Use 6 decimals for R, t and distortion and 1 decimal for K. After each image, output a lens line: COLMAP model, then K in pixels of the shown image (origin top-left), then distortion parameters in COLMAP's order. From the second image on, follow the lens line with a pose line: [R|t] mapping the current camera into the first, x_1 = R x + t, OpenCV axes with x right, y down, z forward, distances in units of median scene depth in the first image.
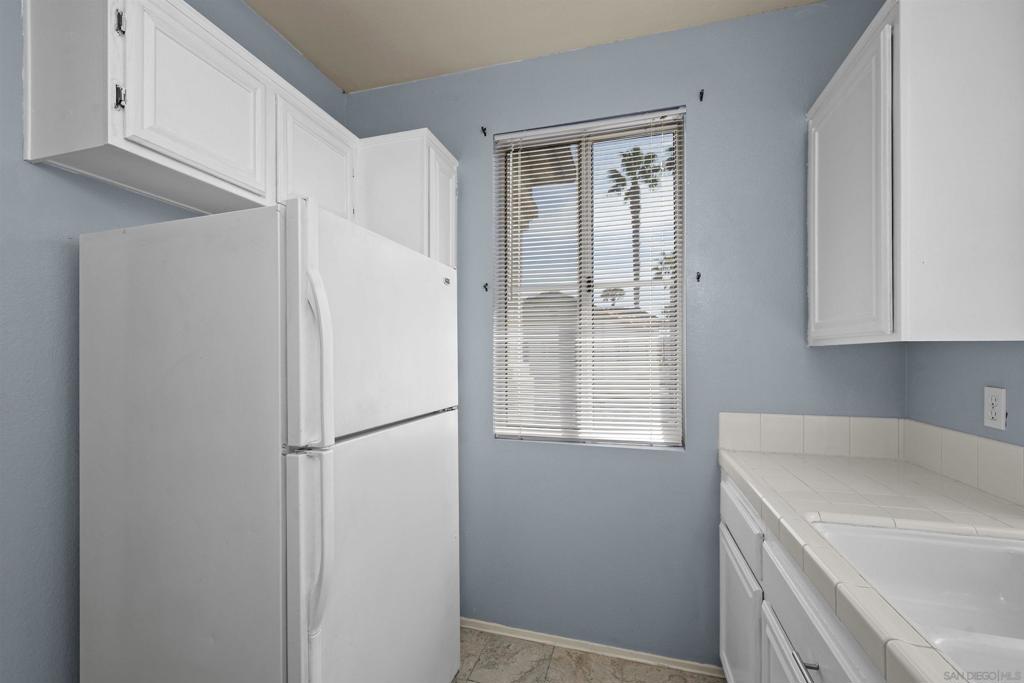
lens RADIAL K [[427.0, 0, 511.7], [0, 427.0, 352.0], [0, 0, 1]] dist [0.001909, 0.000153]
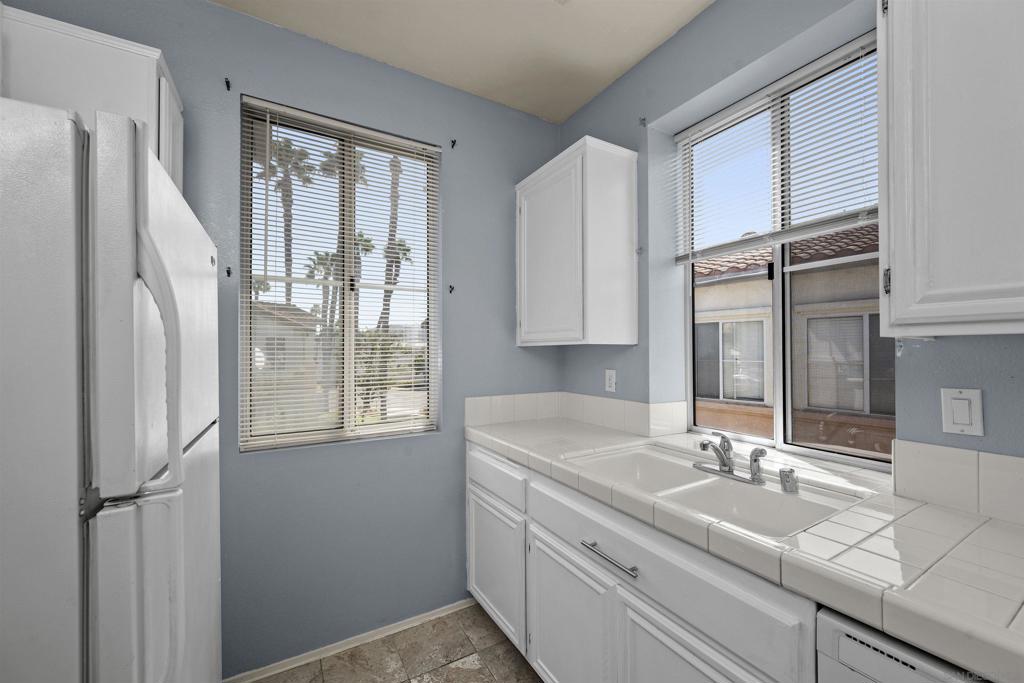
lens RADIAL K [[408.4, 0, 507.7], [0, 408.4, 345.3], [0, 0, 1]] dist [0.000200, -0.000058]
pose [[0.689012, 0.010142, 0.724679, -0.294113], [-0.000618, 0.999910, -0.013406, 0.001761], [-0.724749, 0.008789, 0.688957, 0.069809]]
